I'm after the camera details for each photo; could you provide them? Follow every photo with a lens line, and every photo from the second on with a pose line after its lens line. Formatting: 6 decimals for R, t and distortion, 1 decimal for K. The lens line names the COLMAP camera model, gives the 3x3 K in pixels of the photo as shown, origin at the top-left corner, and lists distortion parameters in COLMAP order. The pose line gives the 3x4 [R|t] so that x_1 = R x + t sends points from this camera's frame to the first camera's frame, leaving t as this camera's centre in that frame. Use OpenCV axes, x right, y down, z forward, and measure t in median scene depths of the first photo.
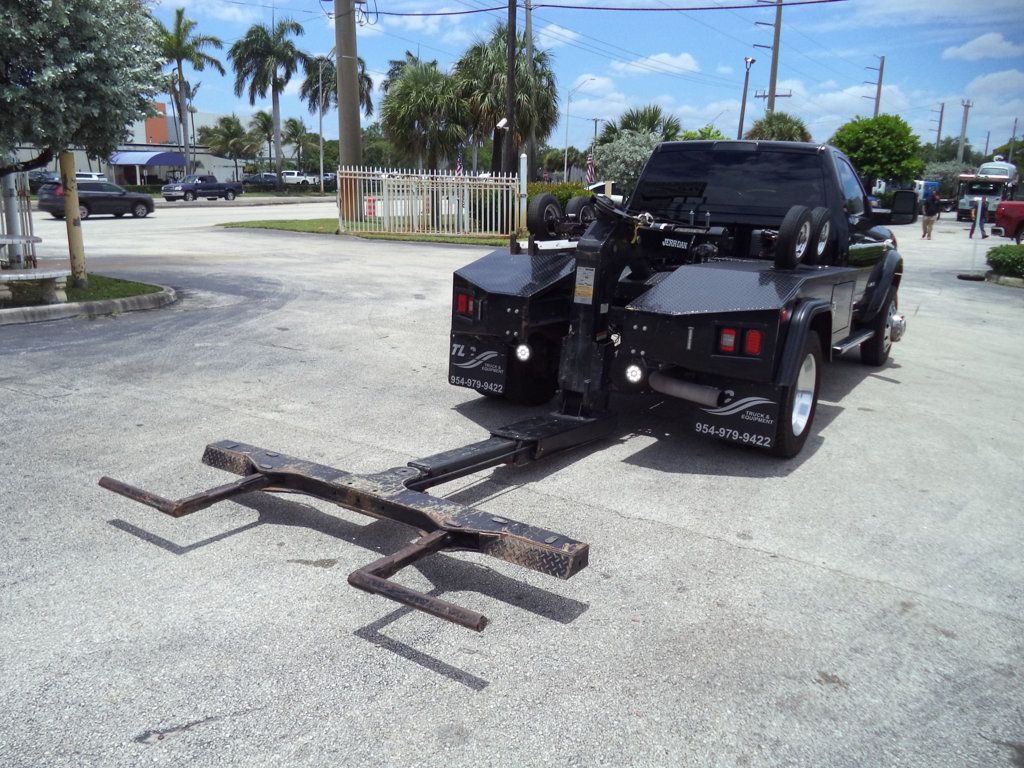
lens RADIAL K [[854.0, 0, 511.9], [0, 854.0, 385.3], [0, 0, 1]] dist [-0.014422, -0.003849]
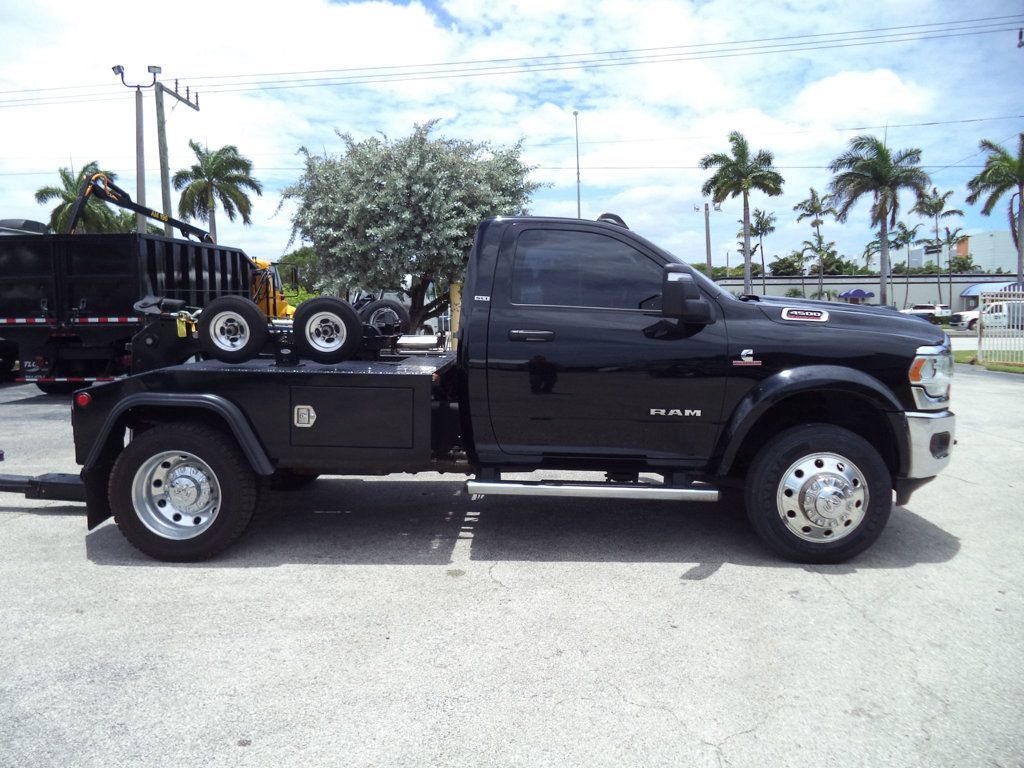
lens RADIAL K [[854.0, 0, 511.9], [0, 854.0, 385.3], [0, 0, 1]] dist [-0.014422, -0.003849]
pose [[0.516223, 0.044956, -0.855273, 1.271113], [-0.177844, 0.982481, -0.055700, -0.112211], [0.837786, 0.180859, 0.515175, 0.777452]]
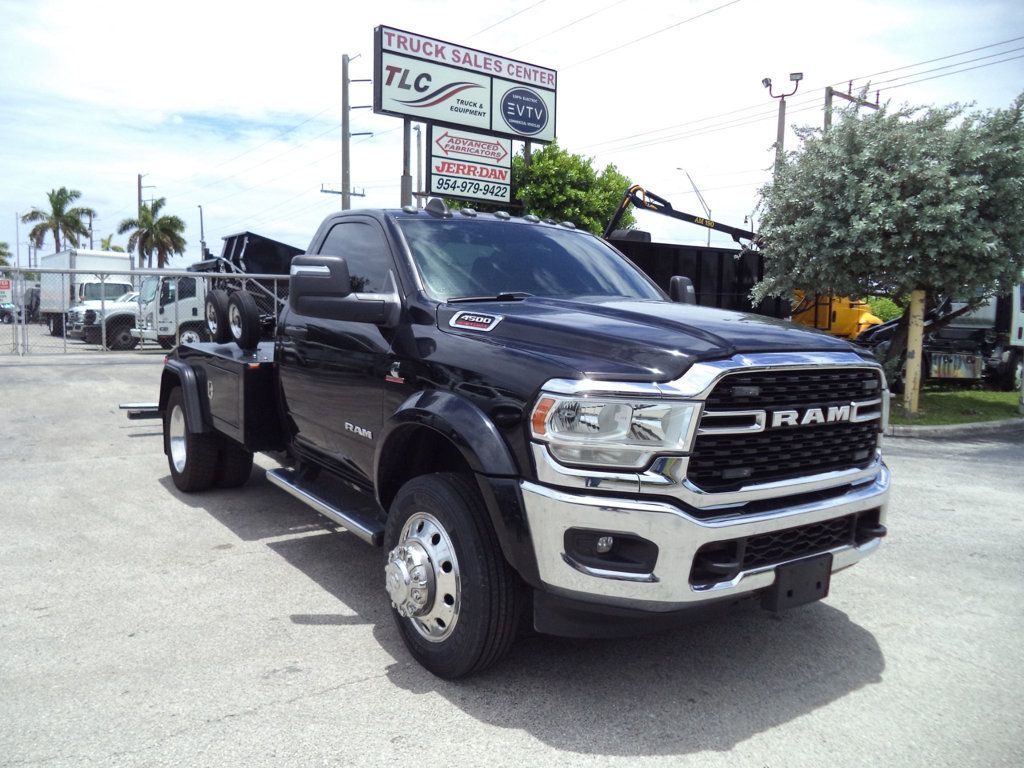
lens RADIAL K [[820.9, 0, 507.4], [0, 820.9, 386.3], [0, 0, 1]] dist [-0.046798, 0.005062]
pose [[-0.376414, 0.044117, -0.925400, 1.215888], [-0.250790, 0.956719, 0.147622, -0.349795], [0.891861, 0.287648, -0.349059, 1.776061]]
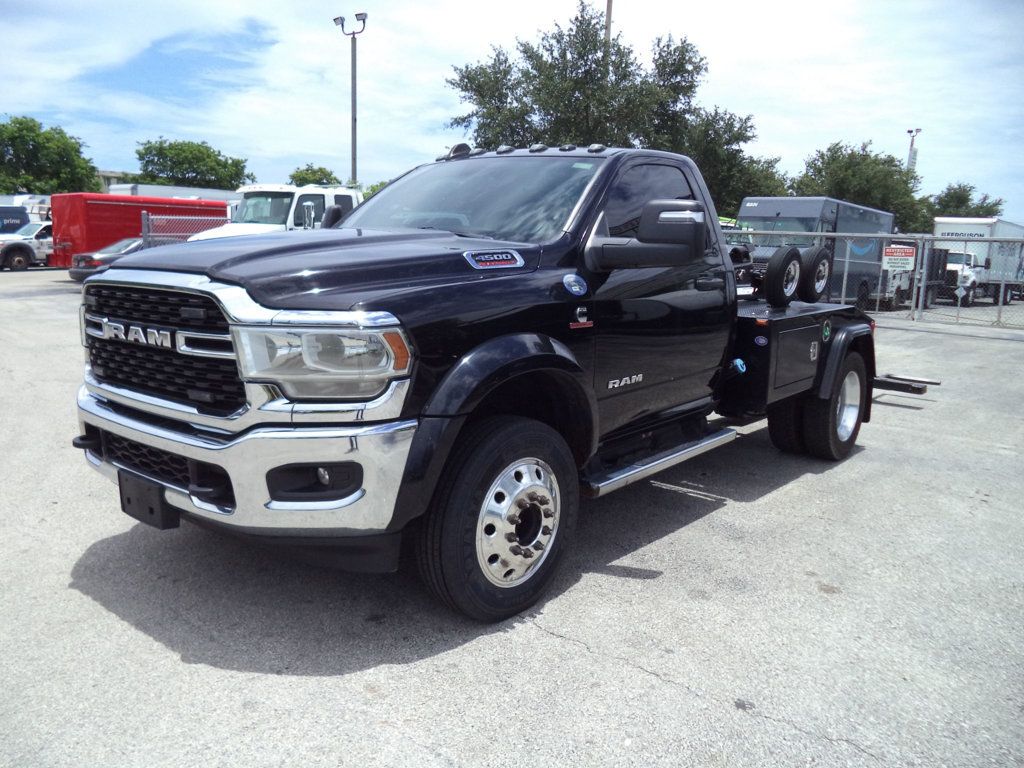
lens RADIAL K [[836.1, 0, 510.5], [0, 836.1, 383.0], [0, 0, 1]] dist [-0.040101, 0.000126]
pose [[-0.991254, -0.082073, 0.103342, 0.312407], [-0.036348, 0.922591, 0.384063, -0.496424], [-0.126864, 0.376948, -0.917505, 2.272046]]
